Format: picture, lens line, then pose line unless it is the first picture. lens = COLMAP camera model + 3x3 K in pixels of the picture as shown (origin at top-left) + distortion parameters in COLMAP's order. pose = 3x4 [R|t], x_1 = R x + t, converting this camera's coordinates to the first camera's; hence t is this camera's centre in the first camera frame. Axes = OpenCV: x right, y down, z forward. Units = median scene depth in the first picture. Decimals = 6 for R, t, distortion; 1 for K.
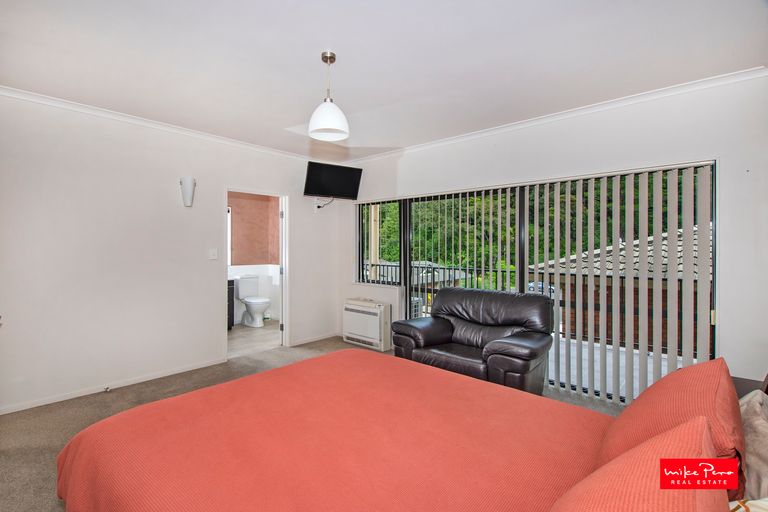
lens RADIAL K [[349.1, 0, 384.5], [0, 349.1, 251.2], [0, 0, 1]] dist [0.000182, -0.000160]
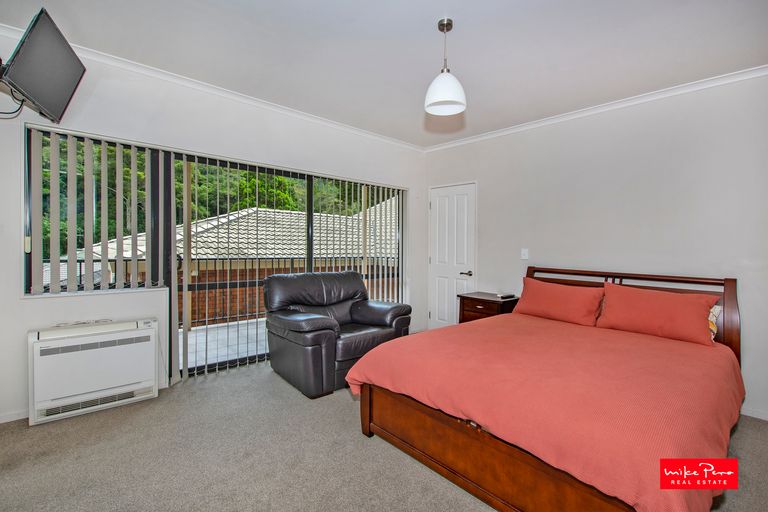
lens RADIAL K [[349.1, 0, 384.5], [0, 349.1, 251.2], [0, 0, 1]] dist [0.000182, -0.000160]
pose [[0.070278, -0.009921, 0.997478, -0.837559], [-0.015452, 0.999820, 0.011033, 0.033247], [-0.997408, -0.016188, 0.070112, 0.821584]]
